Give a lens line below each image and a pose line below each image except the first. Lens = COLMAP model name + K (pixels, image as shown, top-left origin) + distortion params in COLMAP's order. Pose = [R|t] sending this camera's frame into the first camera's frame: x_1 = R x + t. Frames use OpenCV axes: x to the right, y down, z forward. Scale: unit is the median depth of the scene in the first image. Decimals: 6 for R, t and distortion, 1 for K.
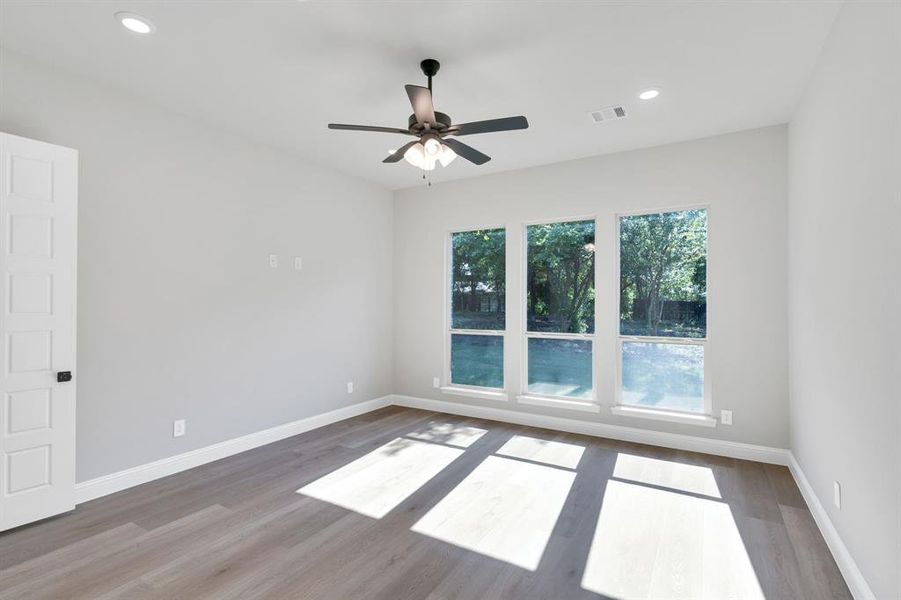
lens RADIAL K [[441.0, 0, 447.5], [0, 441.0, 305.1], [0, 0, 1]] dist [0.000246, 0.002859]
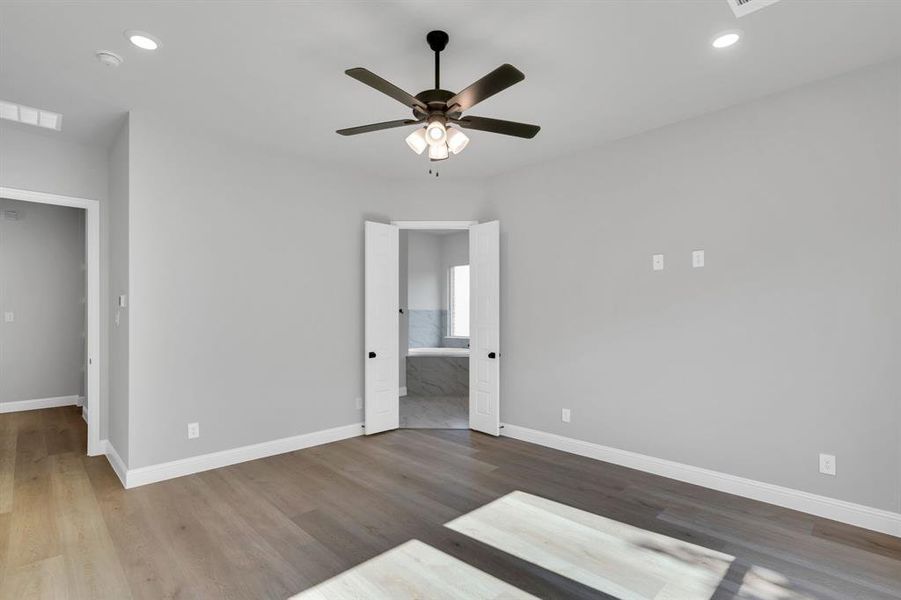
lens RADIAL K [[441.0, 0, 447.0], [0, 441.0, 304.5], [0, 0, 1]] dist [0.000246, 0.002859]
pose [[-0.280995, -0.016005, -0.959576, 0.661565], [0.003186, 0.999840, -0.017610, -0.005384], [0.959704, -0.008006, -0.280899, 1.039156]]
